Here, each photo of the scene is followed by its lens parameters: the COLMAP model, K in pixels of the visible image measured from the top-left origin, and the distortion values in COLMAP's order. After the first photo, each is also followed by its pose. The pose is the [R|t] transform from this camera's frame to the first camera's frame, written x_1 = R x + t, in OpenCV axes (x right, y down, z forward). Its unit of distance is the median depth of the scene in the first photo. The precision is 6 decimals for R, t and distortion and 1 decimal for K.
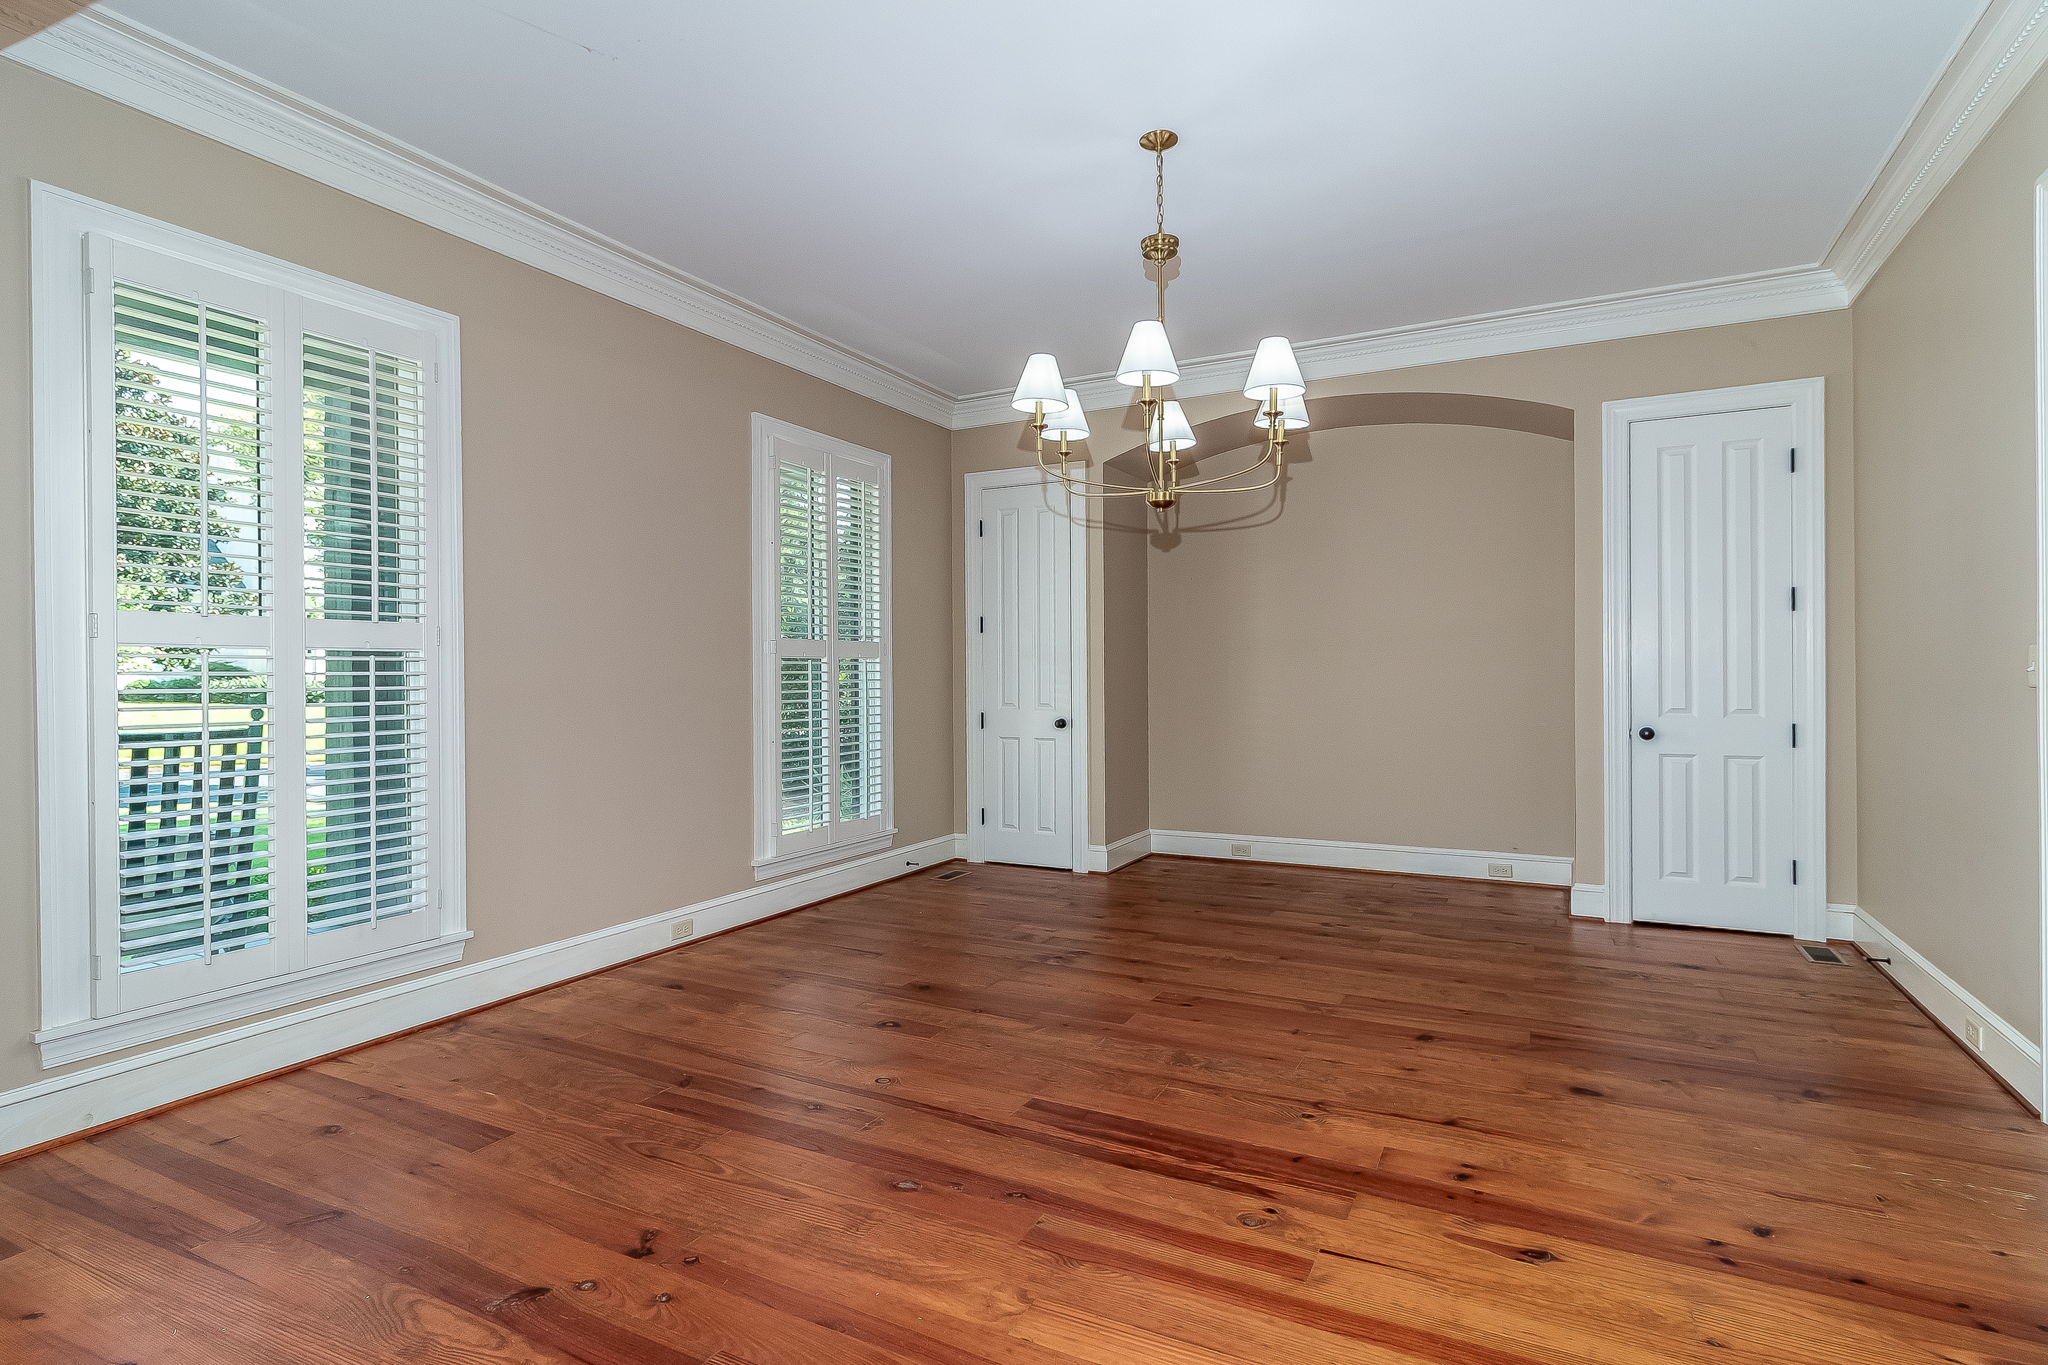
lens RADIAL K [[1008.0, 0, 1046.4], [0, 1008.0, 675.4], [0, 0, 1]] dist [-0.002519, 0.001456]
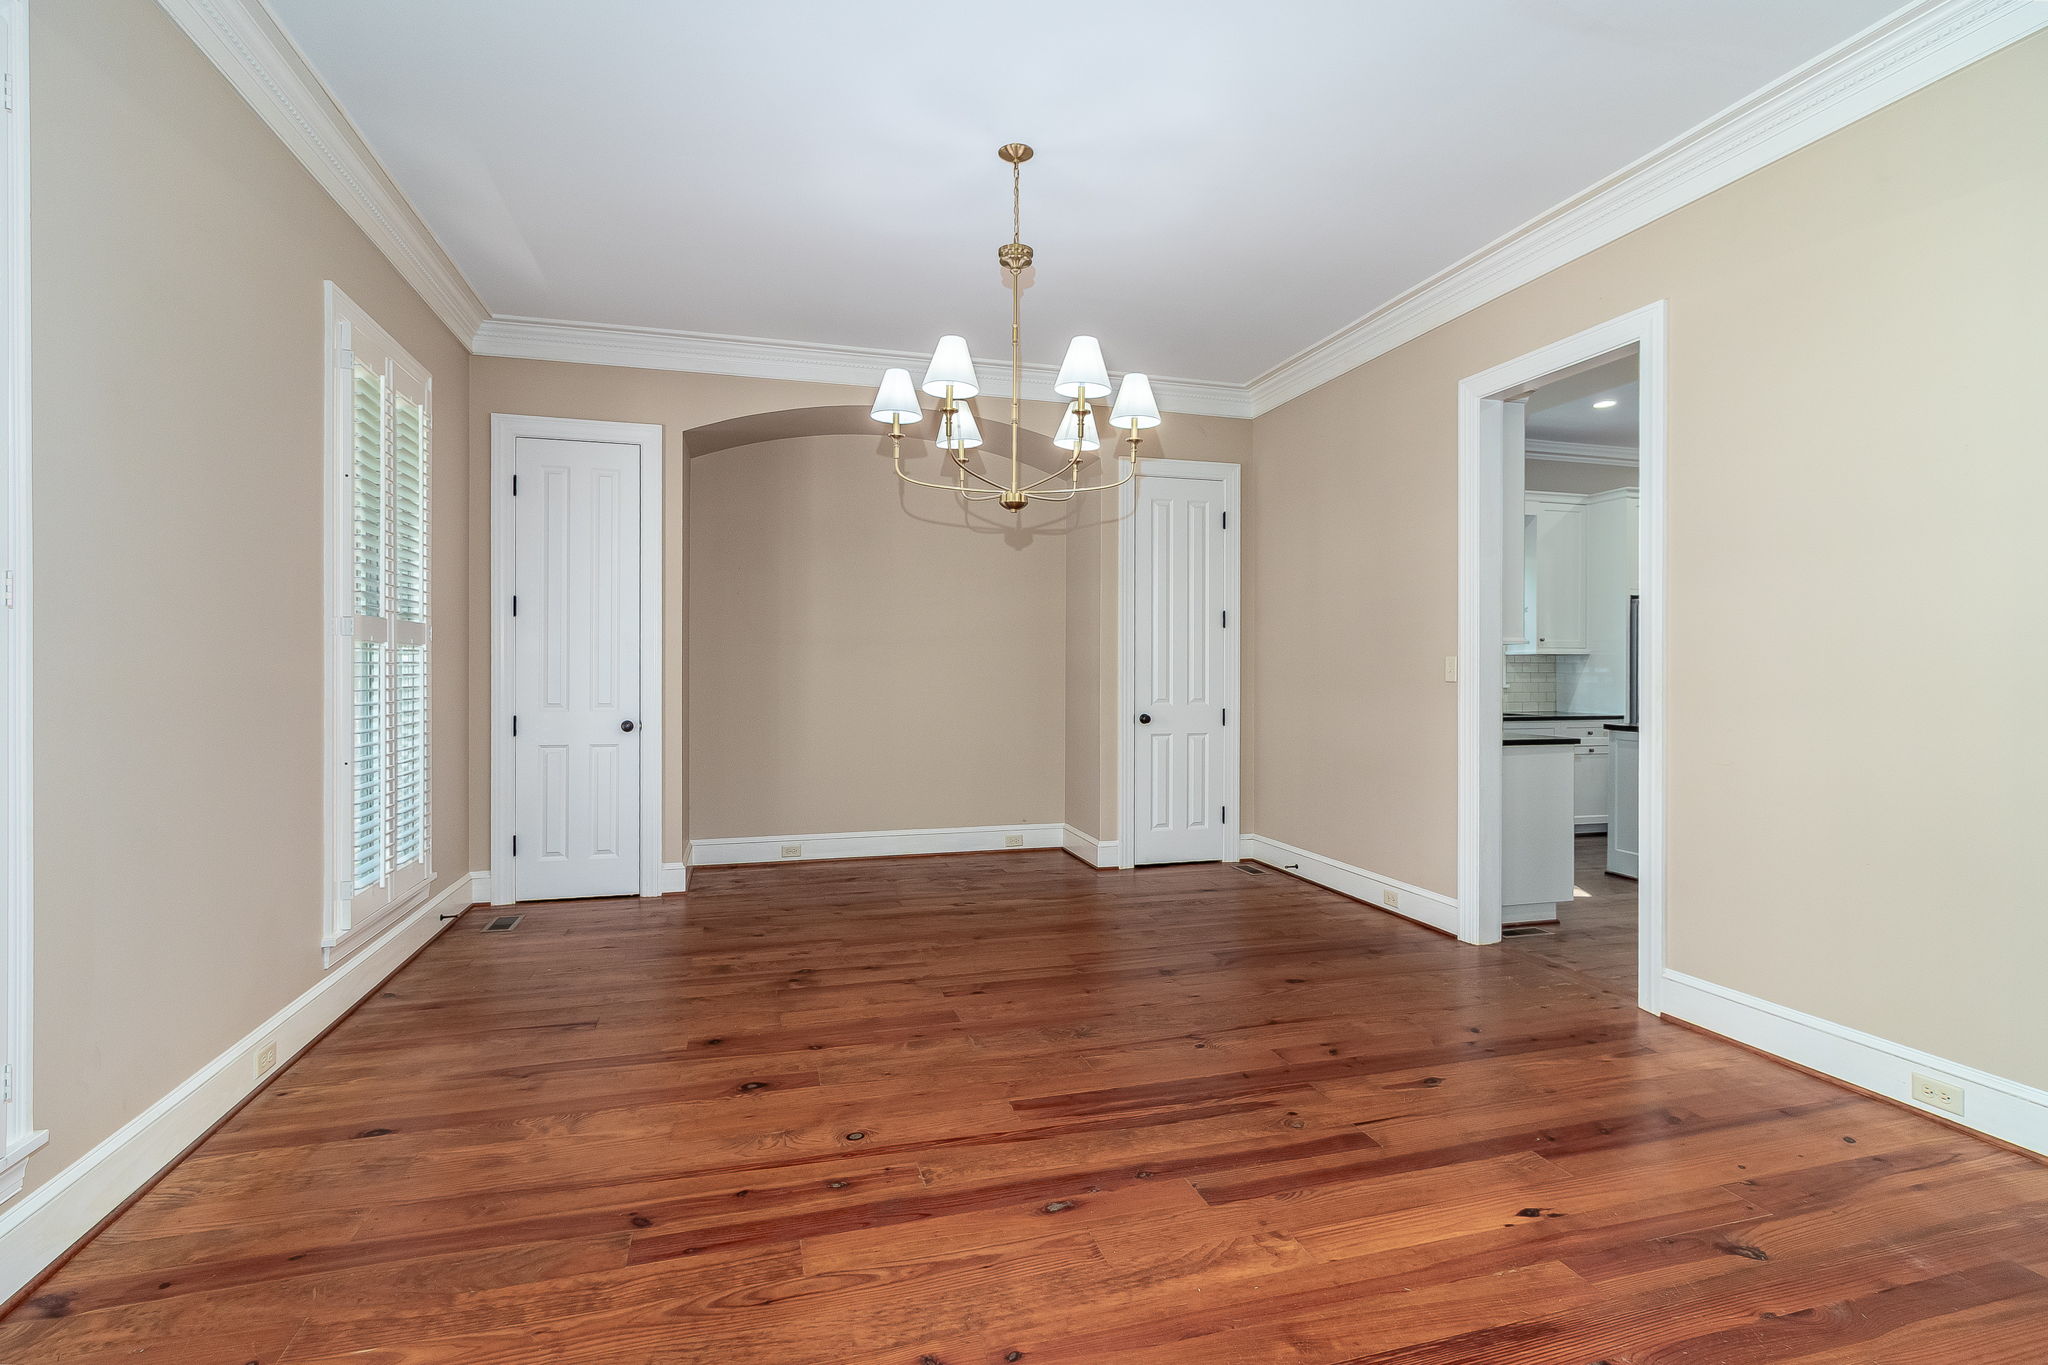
lens RADIAL K [[1008.0, 0, 1059.5], [0, 1008.0, 685.9], [0, 0, 1]] dist [-0.002519, 0.001456]
pose [[0.713743, -0.004056, 0.700396, -0.537661], [-0.006325, 0.999905, 0.012236, 0.000311], [-0.700379, -0.013163, 0.713650, 0.215608]]
